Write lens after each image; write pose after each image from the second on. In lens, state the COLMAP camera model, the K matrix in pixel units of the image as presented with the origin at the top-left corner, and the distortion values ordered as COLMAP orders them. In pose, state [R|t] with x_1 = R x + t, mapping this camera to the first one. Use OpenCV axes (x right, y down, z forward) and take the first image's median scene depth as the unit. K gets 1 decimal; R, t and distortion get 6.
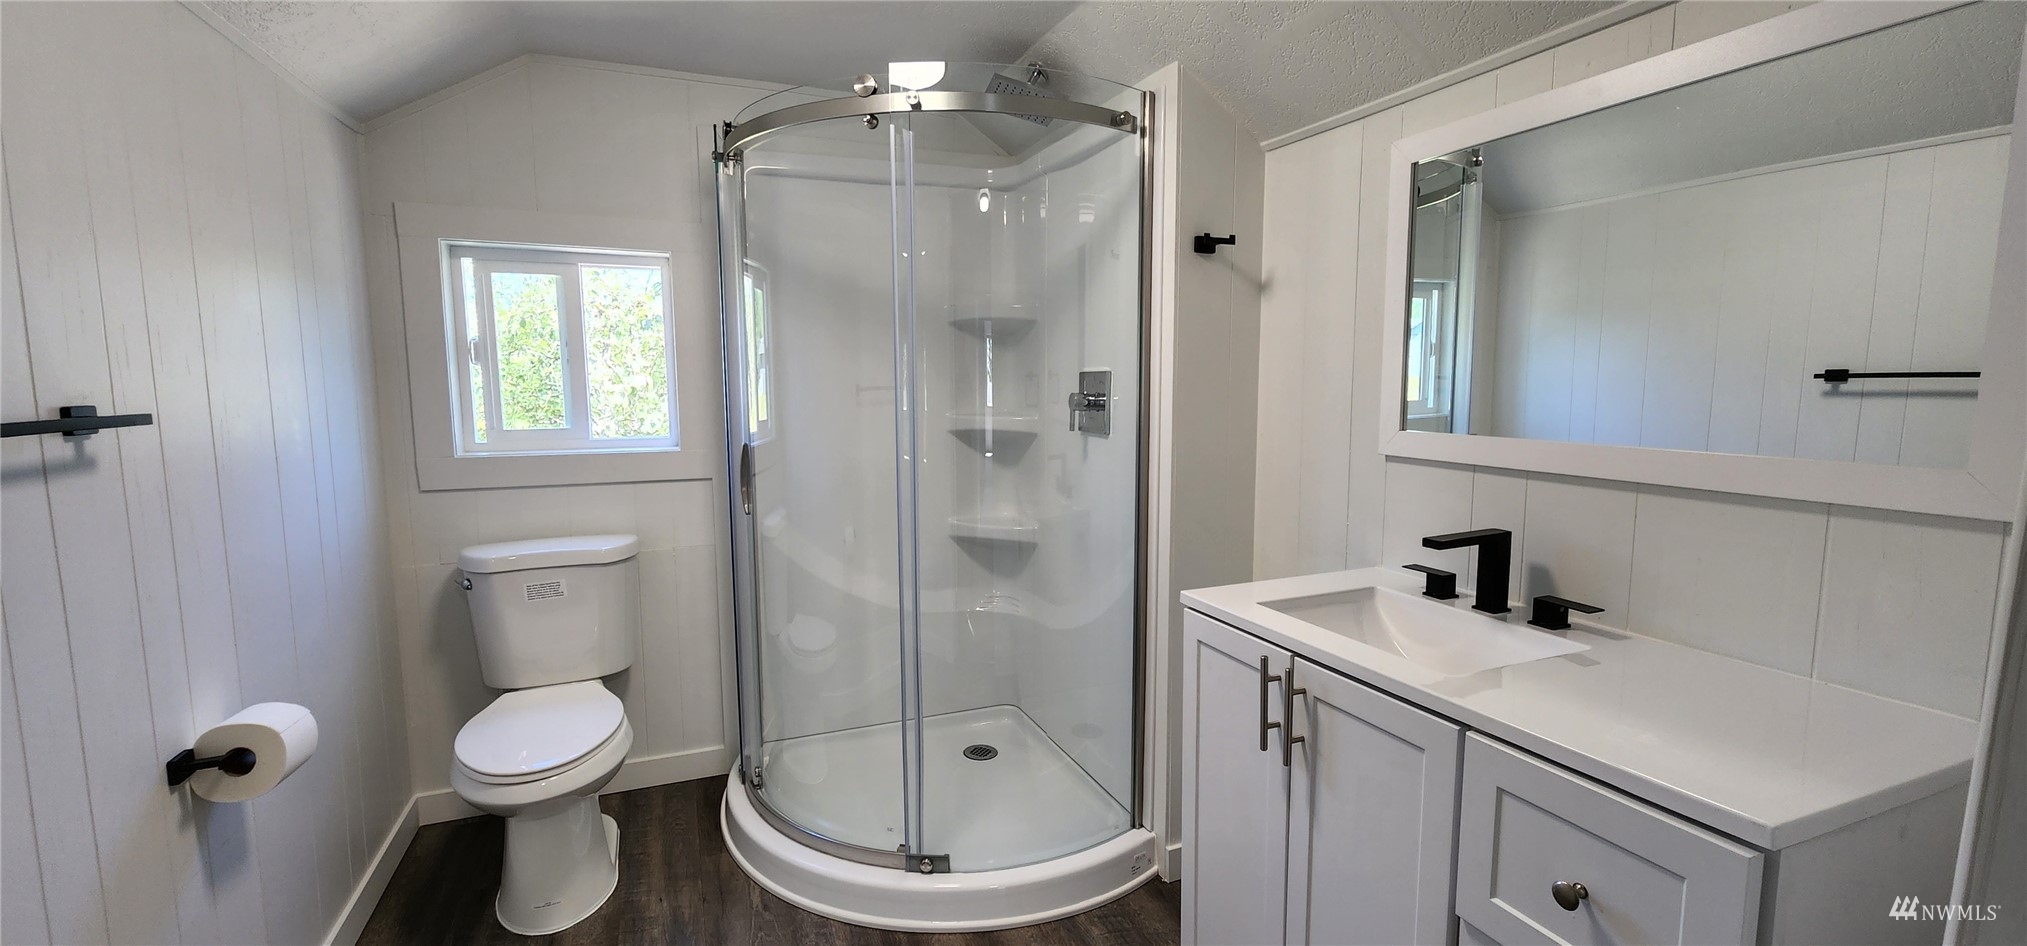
lens RADIAL K [[839.6, 0, 1015.4], [0, 839.6, 471.7], [0, 0, 1]] dist [-0.004032, 0.000567]
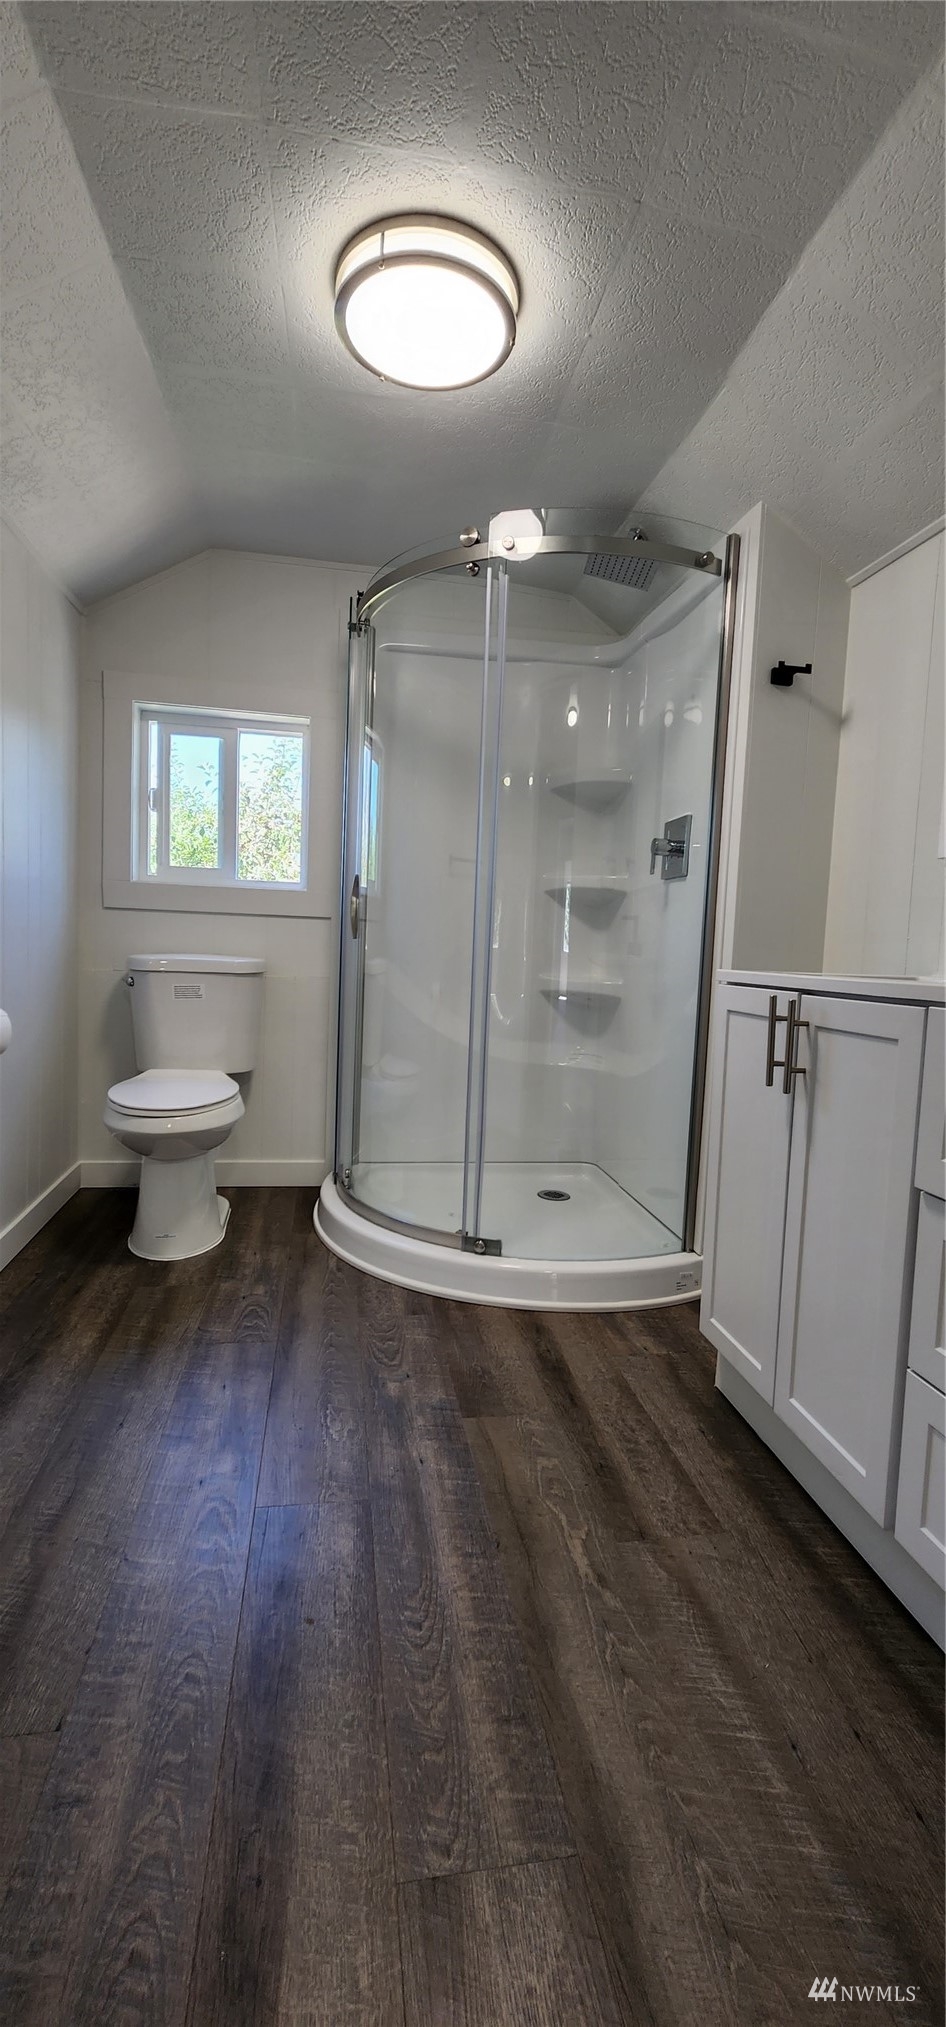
lens RADIAL K [[839.6, 0, 468.8], [0, 839.6, 1011.4], [0, 0, 1]] dist [-0.004032, 0.000567]
pose [[0.972911, 0.063079, -0.222407, 0.093671], [-0.070511, 0.997182, -0.025629, 0.174476], [0.220164, 0.040617, 0.974617, -0.072162]]
